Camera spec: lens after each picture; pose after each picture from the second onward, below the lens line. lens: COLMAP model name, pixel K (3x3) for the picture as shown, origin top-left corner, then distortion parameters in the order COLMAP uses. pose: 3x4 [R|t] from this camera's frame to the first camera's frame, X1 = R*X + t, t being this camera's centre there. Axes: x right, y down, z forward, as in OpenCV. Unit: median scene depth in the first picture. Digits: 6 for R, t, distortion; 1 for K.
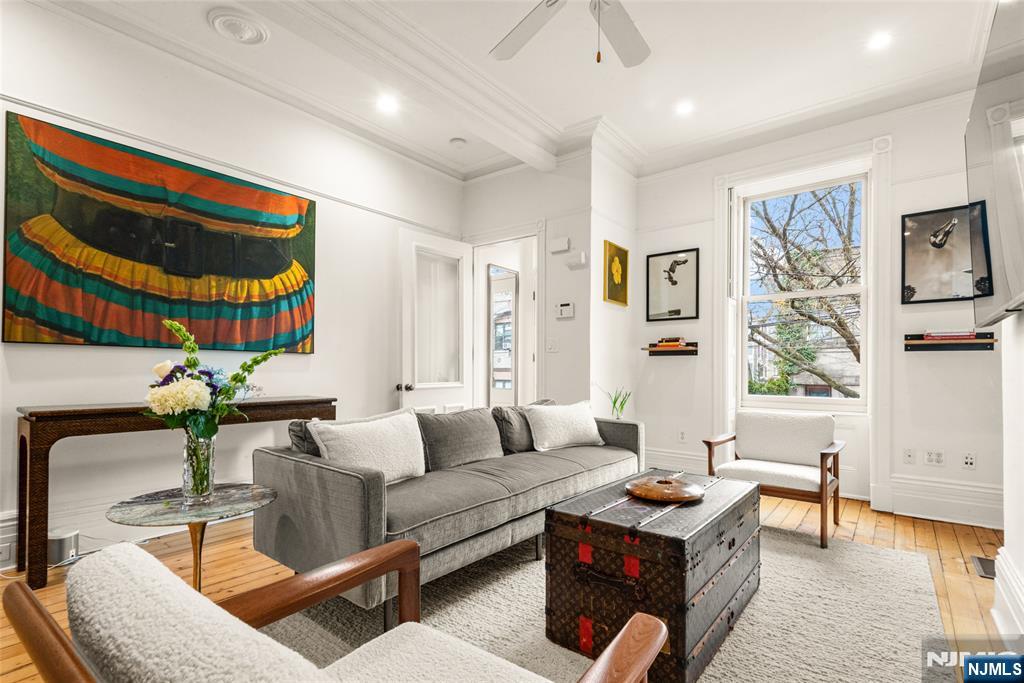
lens RADIAL K [[473.4, 0, 514.8], [0, 473.4, 368.3], [0, 0, 1]] dist [0.000115, -0.000448]
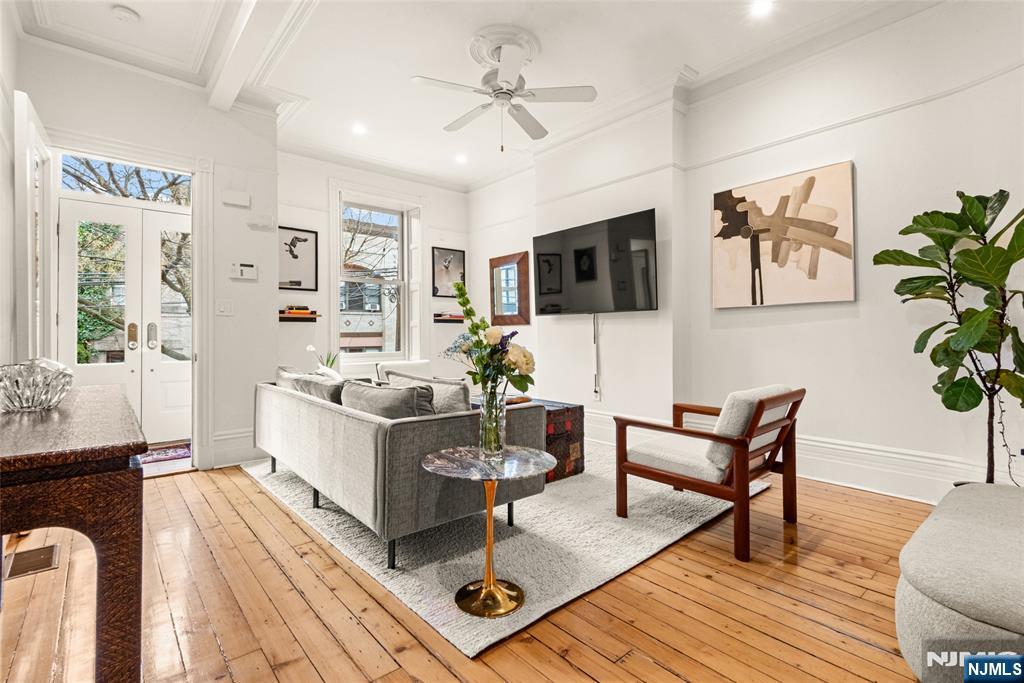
lens RADIAL K [[473.4, 0, 511.0], [0, 473.4, 334.3], [0, 0, 1]] dist [0.000115, -0.000448]
pose [[0.178458, -0.006128, 0.983928, -0.691231], [0.003249, 0.999979, 0.005639, -0.001936], [-0.983942, 0.002191, 0.178474, 0.309584]]
